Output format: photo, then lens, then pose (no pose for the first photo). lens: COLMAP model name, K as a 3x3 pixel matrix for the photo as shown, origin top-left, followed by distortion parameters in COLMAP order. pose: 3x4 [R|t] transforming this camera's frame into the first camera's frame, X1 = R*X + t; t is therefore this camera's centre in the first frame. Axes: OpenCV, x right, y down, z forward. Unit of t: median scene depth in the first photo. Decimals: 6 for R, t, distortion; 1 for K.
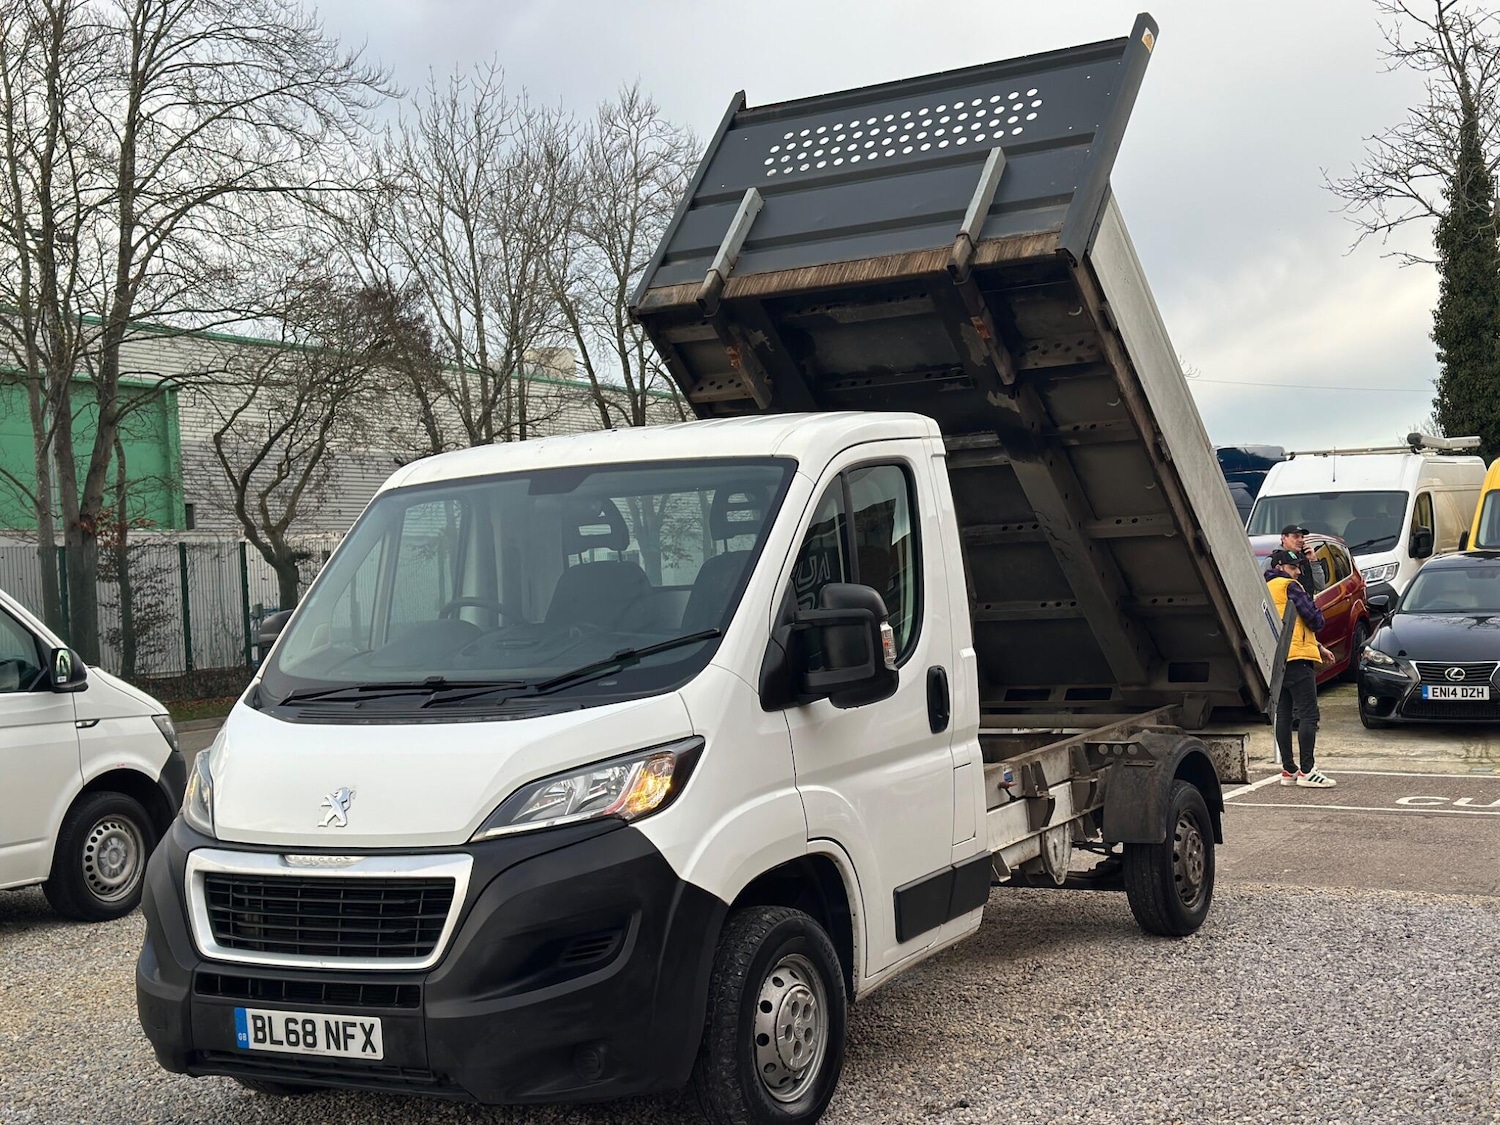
lens RADIAL K [[2066.5, 0, 746.6], [0, 2066.5, 559.8], [0, 0, 1]] dist [0.125720, -0.025823]
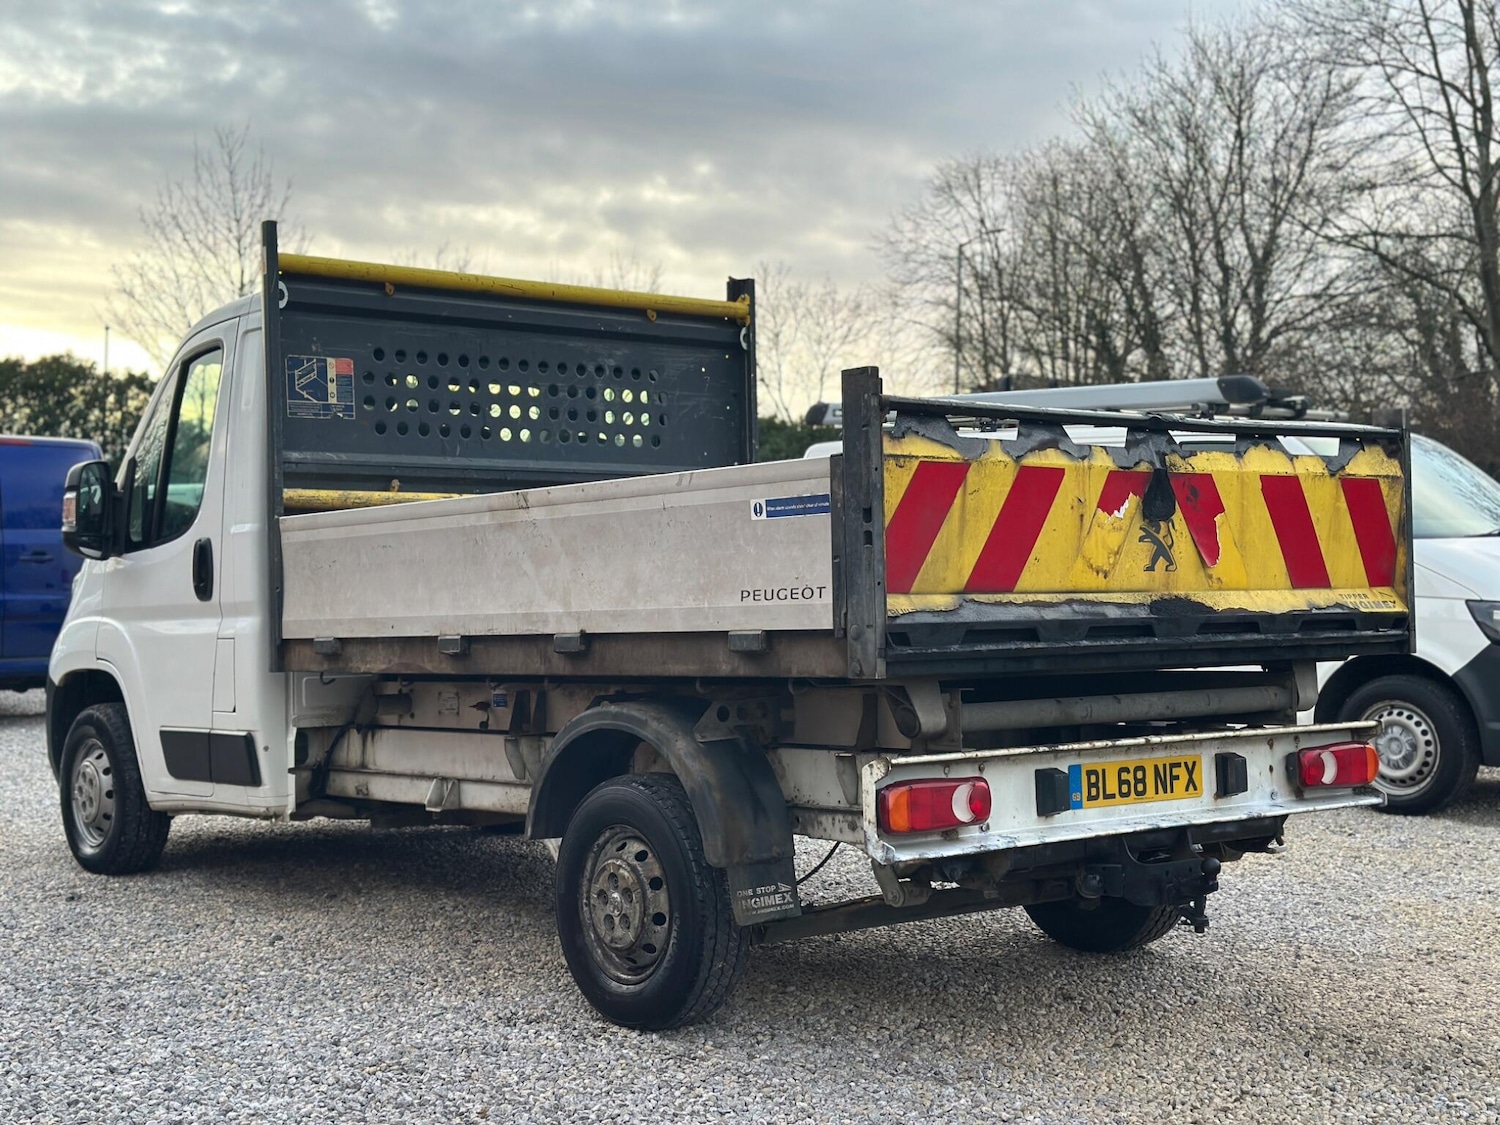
lens RADIAL K [[2070.6, 0, 760.6], [0, 2070.6, 553.4], [0, 0, 1]] dist [0.154367, 0.024711]
pose [[-0.327242, 0.046760, -0.943783, 1.100393], [0.022081, 0.998881, 0.041834, 0.022262], [0.944683, -0.007150, -0.327908, 1.764537]]
